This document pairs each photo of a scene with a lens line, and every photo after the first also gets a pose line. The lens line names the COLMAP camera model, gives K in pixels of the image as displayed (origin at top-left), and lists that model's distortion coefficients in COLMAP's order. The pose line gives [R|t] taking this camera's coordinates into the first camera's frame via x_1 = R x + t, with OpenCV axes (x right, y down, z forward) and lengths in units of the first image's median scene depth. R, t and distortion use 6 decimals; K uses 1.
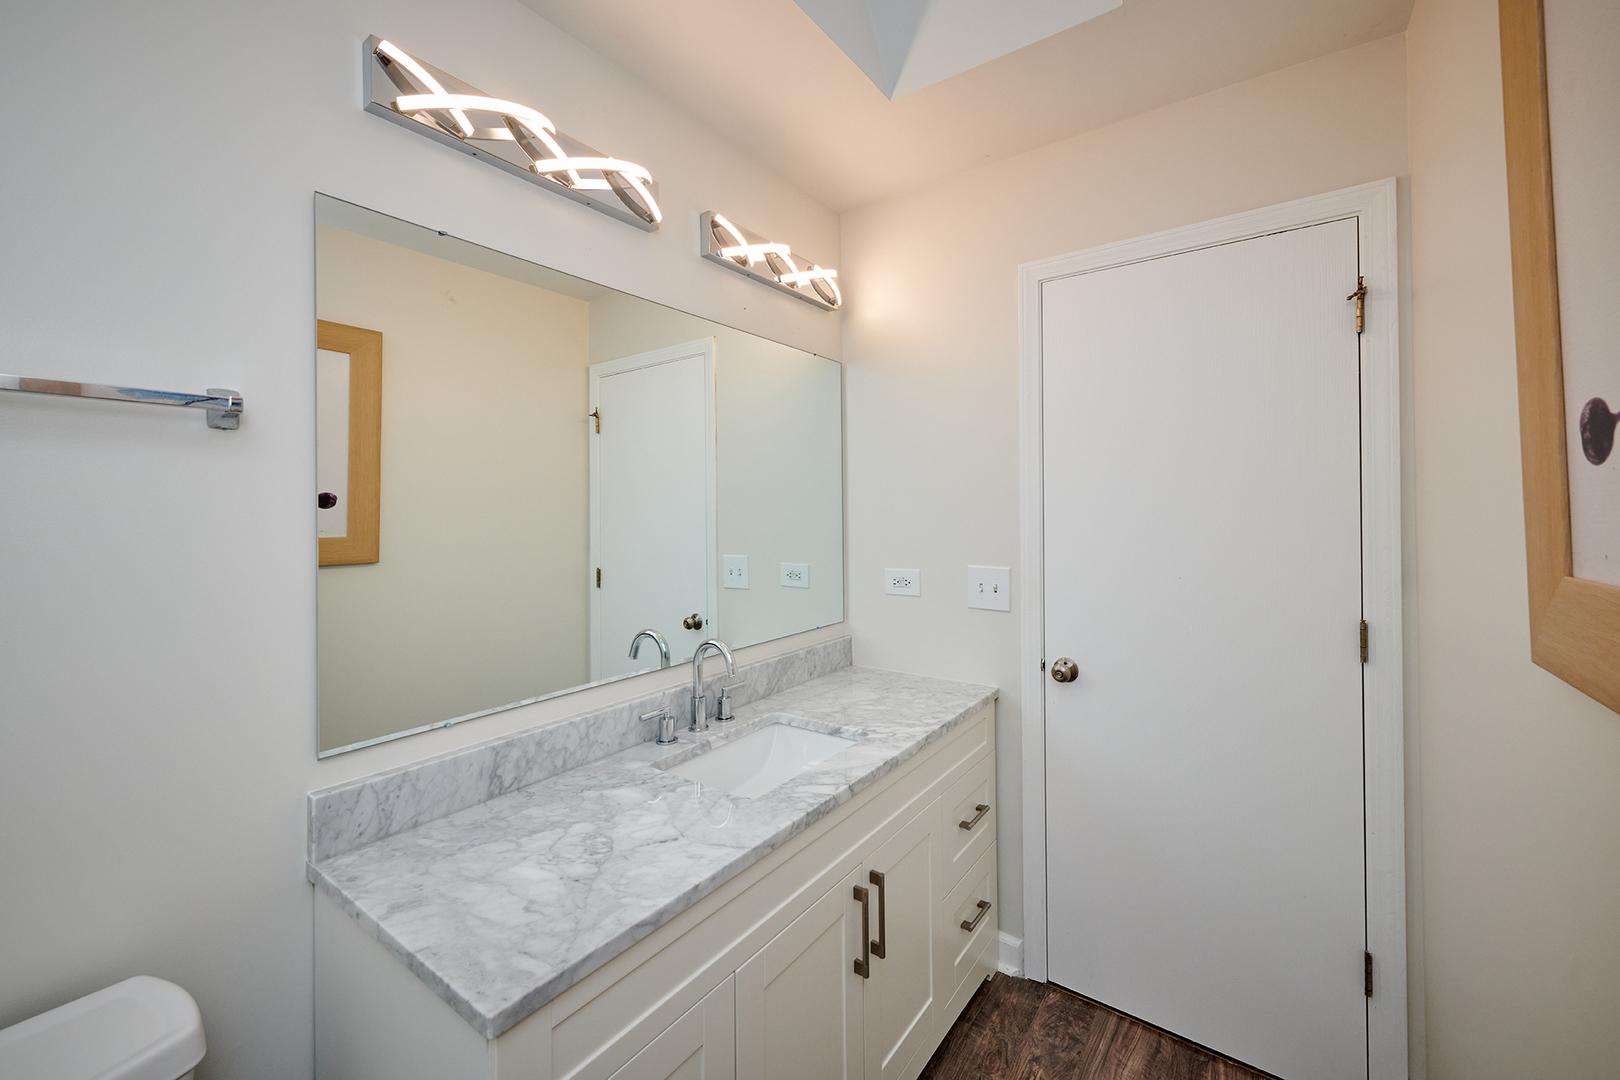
lens RADIAL K [[647.9, 0, 806.9], [0, 647.9, 543.9], [0, 0, 1]] dist [0.001442, 0.001111]
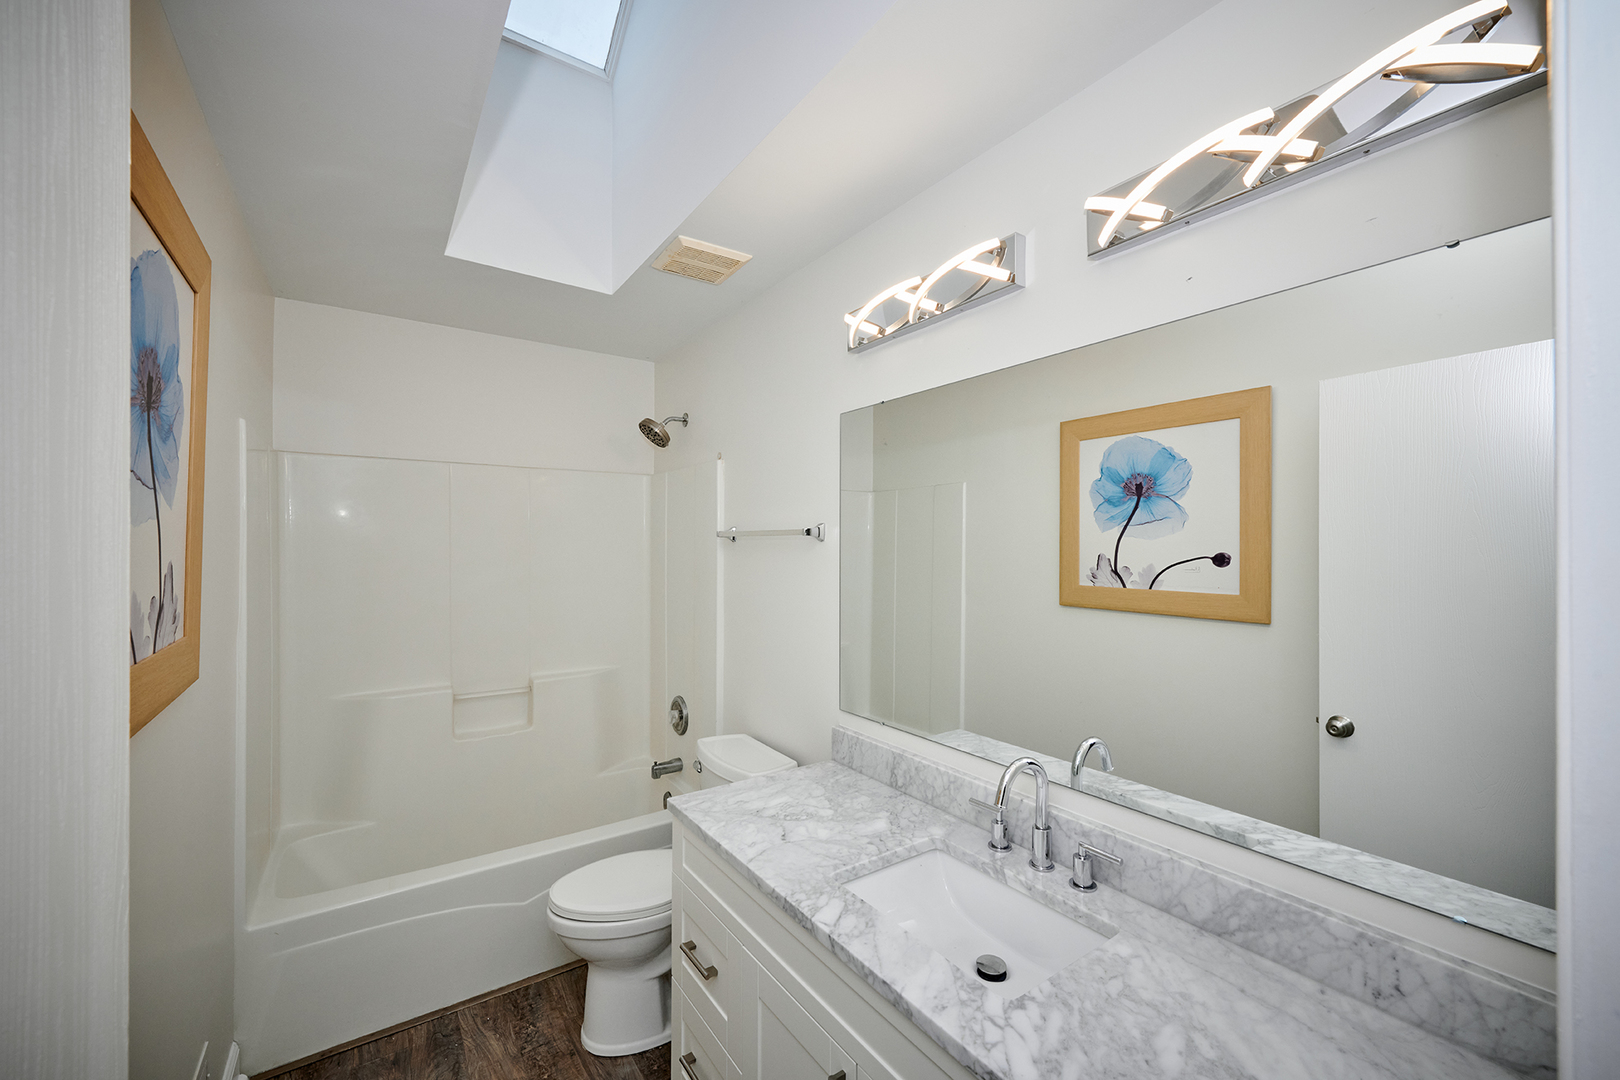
lens RADIAL K [[647.9, 0, 837.8], [0, 647.9, 531.0], [0, 0, 1]] dist [0.001442, 0.001111]
pose [[-0.304161, -0.002587, -0.952617, 0.851119], [-0.036071, 0.999310, 0.008803, -0.171216], [0.951937, 0.037040, -0.304045, 1.189759]]
